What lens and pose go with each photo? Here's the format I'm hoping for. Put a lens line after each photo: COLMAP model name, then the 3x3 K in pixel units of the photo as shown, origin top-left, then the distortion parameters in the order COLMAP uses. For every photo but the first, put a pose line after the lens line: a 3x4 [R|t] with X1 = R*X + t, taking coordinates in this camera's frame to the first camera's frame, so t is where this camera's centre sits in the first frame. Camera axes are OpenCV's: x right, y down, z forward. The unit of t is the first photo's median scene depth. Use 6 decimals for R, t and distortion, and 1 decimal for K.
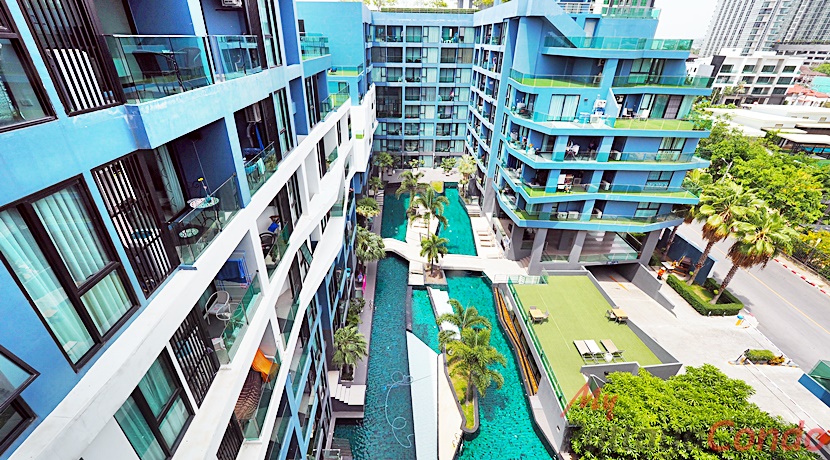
lens RADIAL K [[345.2, 0, 412.9], [0, 345.2, 226.4], [0, 0, 1]] dist [-0.001454, -0.000120]
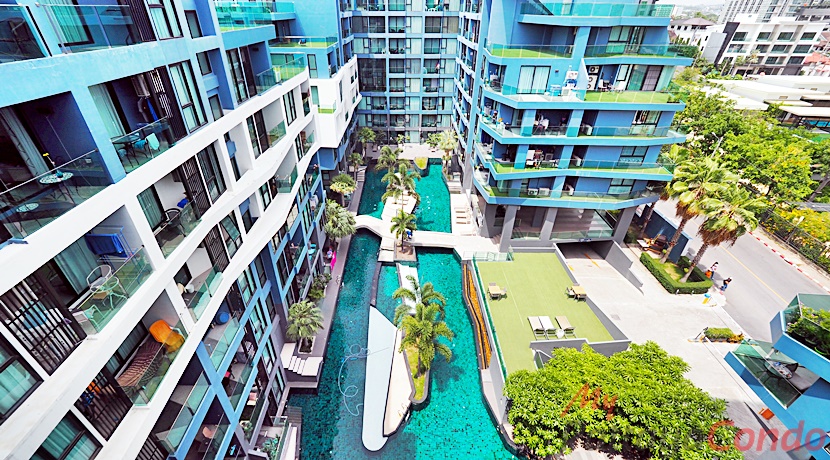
lens RADIAL K [[346.2, 0, 411.2], [0, 346.2, 225.5], [0, 0, 1]] dist [0.000290, 0.000037]
pose [[0.999745, 0.003593, -0.022313, 0.106837], [-0.002155, 0.997939, 0.064135, 0.000756], [0.022497, -0.064071, 0.997692, 0.001515]]
